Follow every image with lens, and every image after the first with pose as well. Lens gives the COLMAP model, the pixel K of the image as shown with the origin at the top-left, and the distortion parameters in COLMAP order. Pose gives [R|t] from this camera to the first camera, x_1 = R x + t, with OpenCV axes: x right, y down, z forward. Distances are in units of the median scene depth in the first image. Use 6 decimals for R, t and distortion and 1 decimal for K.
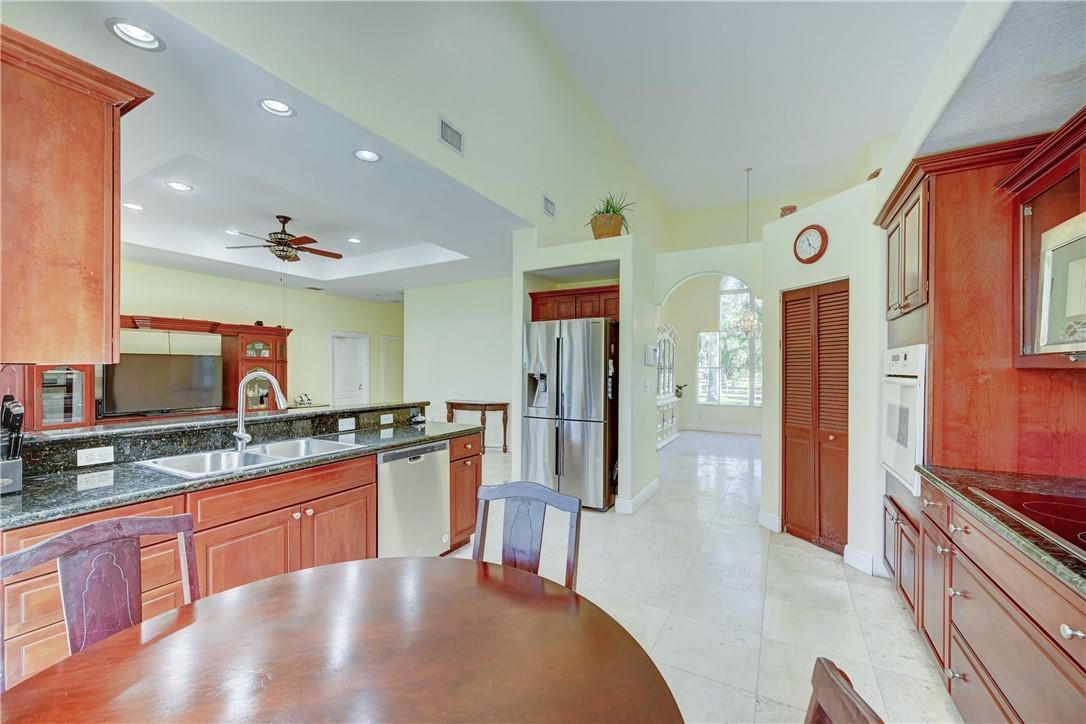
lens RADIAL K [[431.4, 0, 545.4], [0, 431.4, 369.3], [0, 0, 1]] dist [0.000734, 0.000137]
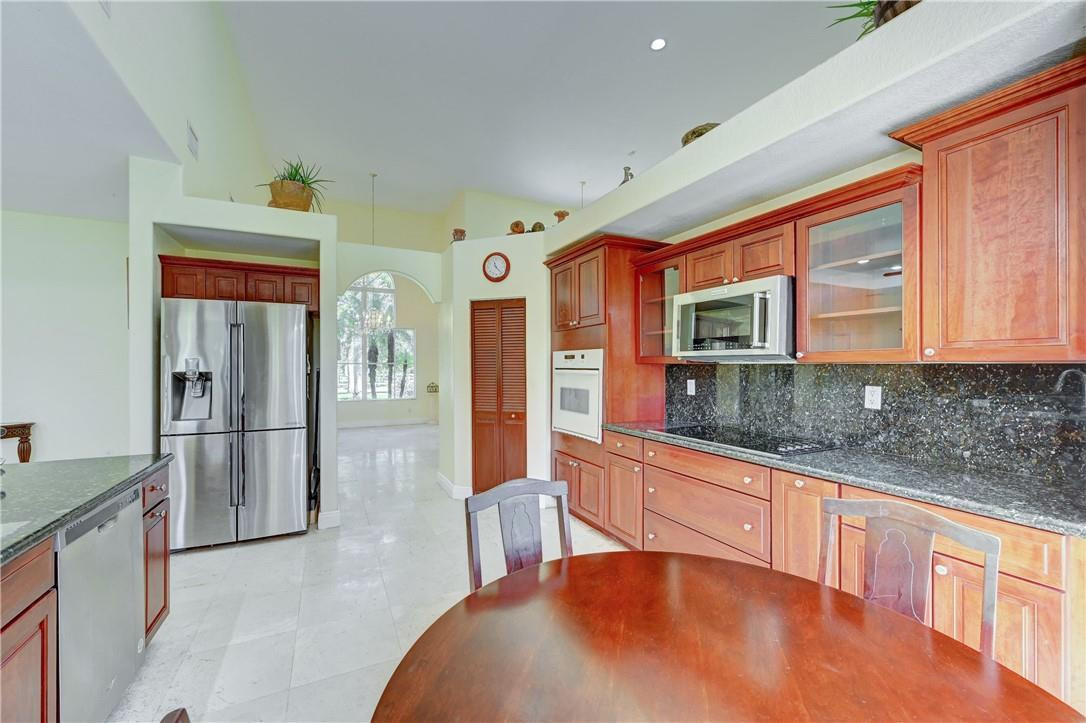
lens RADIAL K [[427.4, 0, 538.2], [0, 427.4, 364.1], [0, 0, 1]] dist [-0.000873, -0.000034]
pose [[0.572633, -0.003094, 0.819806, -0.288120], [0.004754, 0.999989, 0.000453, -0.001644], [-0.819798, 0.003638, 0.572642, 0.140069]]
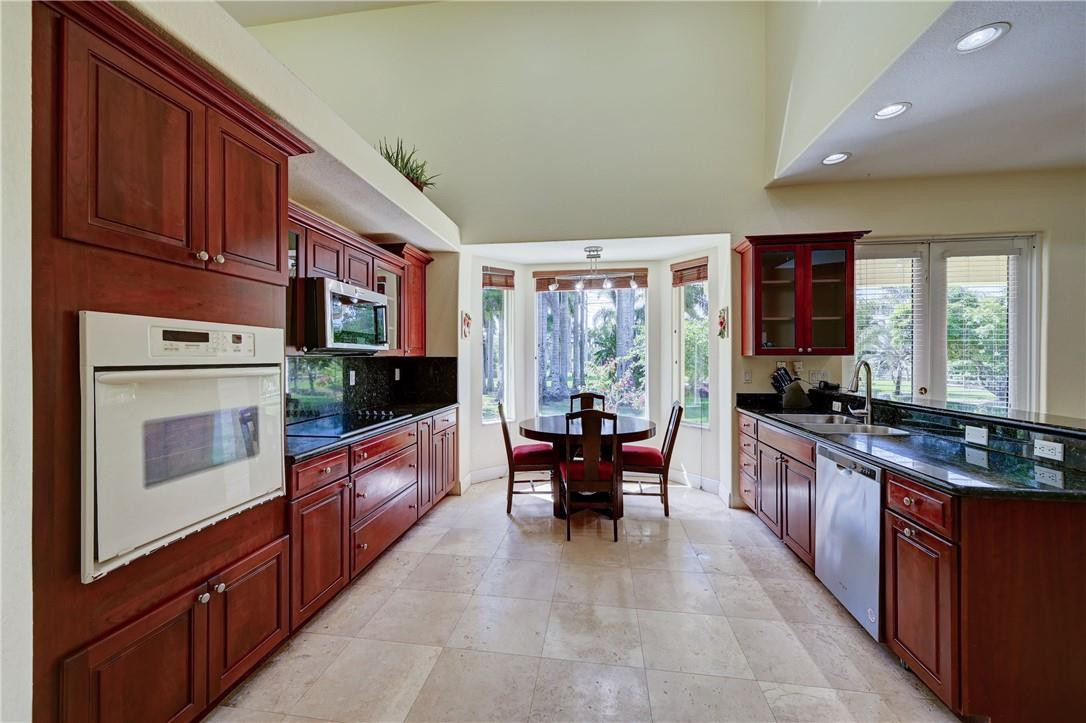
lens RADIAL K [[433.5, 0, 535.2], [0, 433.5, 355.1], [0, 0, 1]] dist [-0.001997, -0.000339]
pose [[-0.936883, -0.004049, -0.349620, 0.345424], [-0.002491, 0.999985, -0.004906, 0.000349], [0.349634, -0.003726, -0.936879, 1.033724]]
